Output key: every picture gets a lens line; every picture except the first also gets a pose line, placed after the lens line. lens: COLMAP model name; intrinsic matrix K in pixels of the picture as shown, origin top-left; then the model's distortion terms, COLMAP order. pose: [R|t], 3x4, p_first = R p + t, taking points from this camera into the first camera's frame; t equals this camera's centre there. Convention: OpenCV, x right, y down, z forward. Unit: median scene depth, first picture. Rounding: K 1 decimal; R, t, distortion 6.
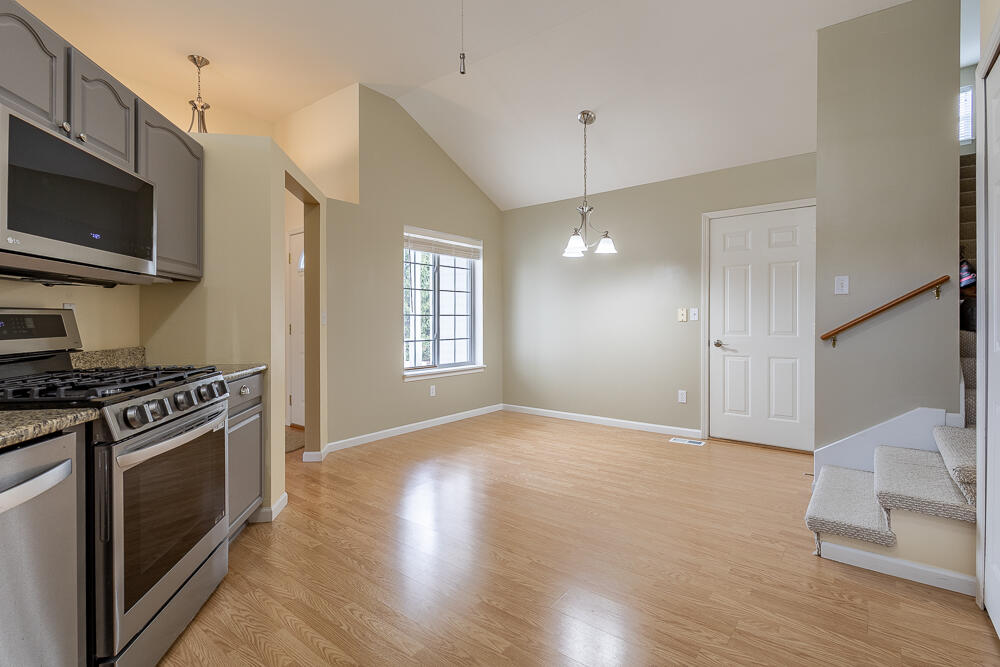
lens RADIAL K [[471.0, 0, 483.0], [0, 471.0, 322.8], [0, 0, 1]] dist [0.015923, -0.005676]
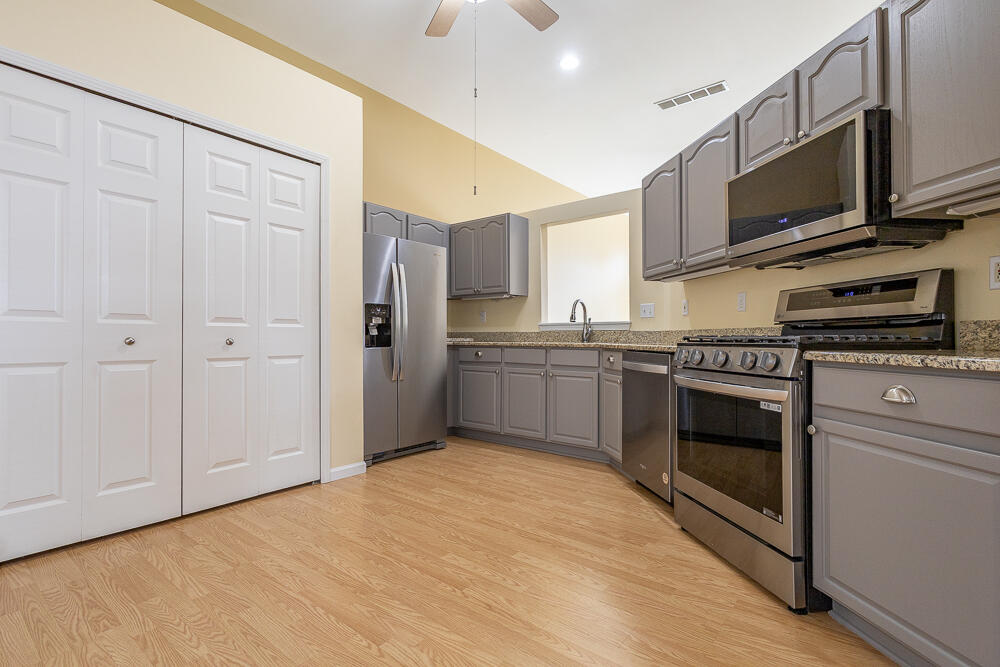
lens RADIAL K [[471.0, 0, 494.6], [0, 471.0, 335.7], [0, 0, 1]] dist [0.015923, -0.005676]
pose [[-0.999659, 0.002920, -0.025968, -0.033037], [0.002910, 0.999996, 0.000443, 0.072815], [0.025969, 0.000367, -0.999663, 1.488774]]
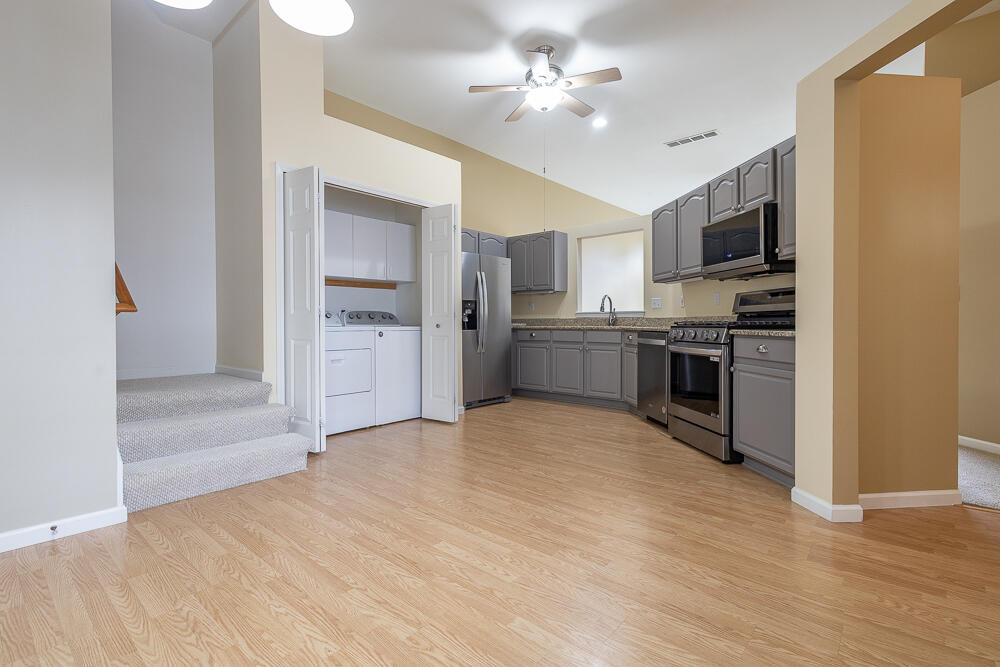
lens RADIAL K [[471.0, 0, 495.0], [0, 471.0, 325.0], [0, 0, 1]] dist [0.015923, -0.005676]
pose [[-0.999901, 0.005616, 0.012920, 0.136977], [0.005742, 0.999936, 0.009770, 0.067080], [-0.012864, 0.009843, -0.999869, 2.122456]]
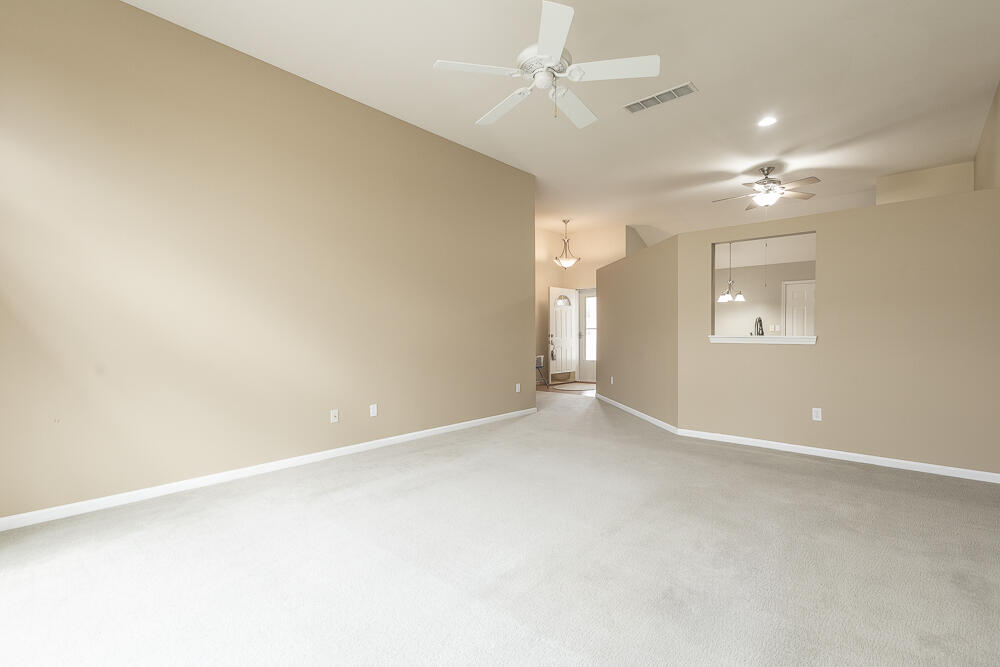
lens RADIAL K [[471.0, 0, 496.9], [0, 471.0, 339.8], [0, 0, 1]] dist [0.015923, -0.005676]
pose [[0.999297, -0.000015, -0.037478, -1.370015], [0.000357, 0.999958, 0.009120, 0.027160], [0.037476, -0.009127, 0.999256, -2.193040]]
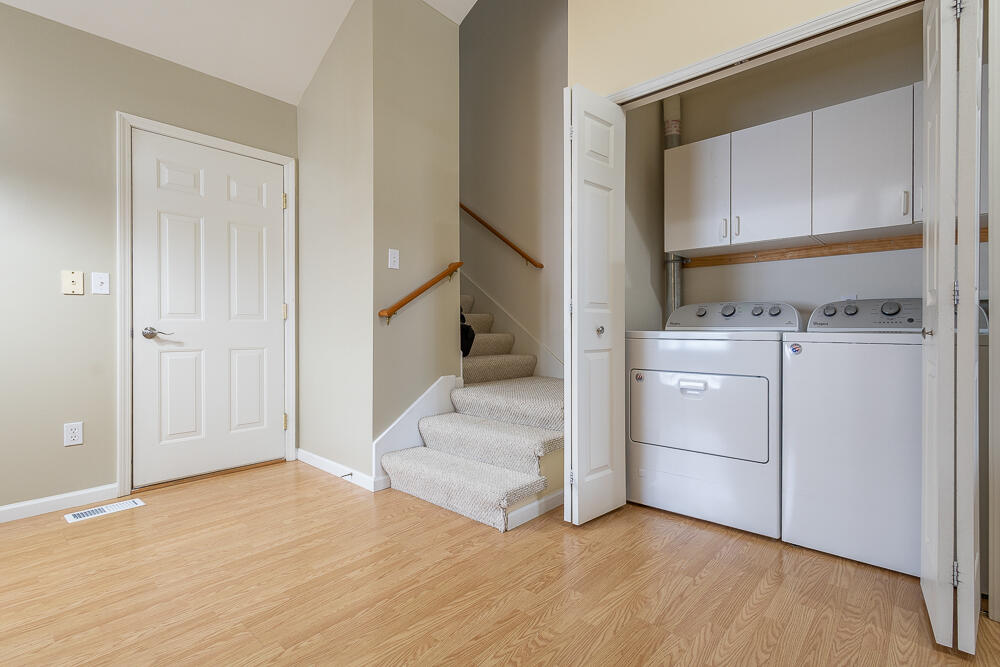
lens RADIAL K [[471.0, 0, 550.0], [0, 471.0, 333.4], [0, 0, 1]] dist [0.015923, -0.005676]
pose [[0.001461, -0.008441, 0.999963, -0.225368], [0.008611, 0.999927, 0.008428, 0.076595], [-0.999962, 0.008598, 0.001533, 0.832147]]
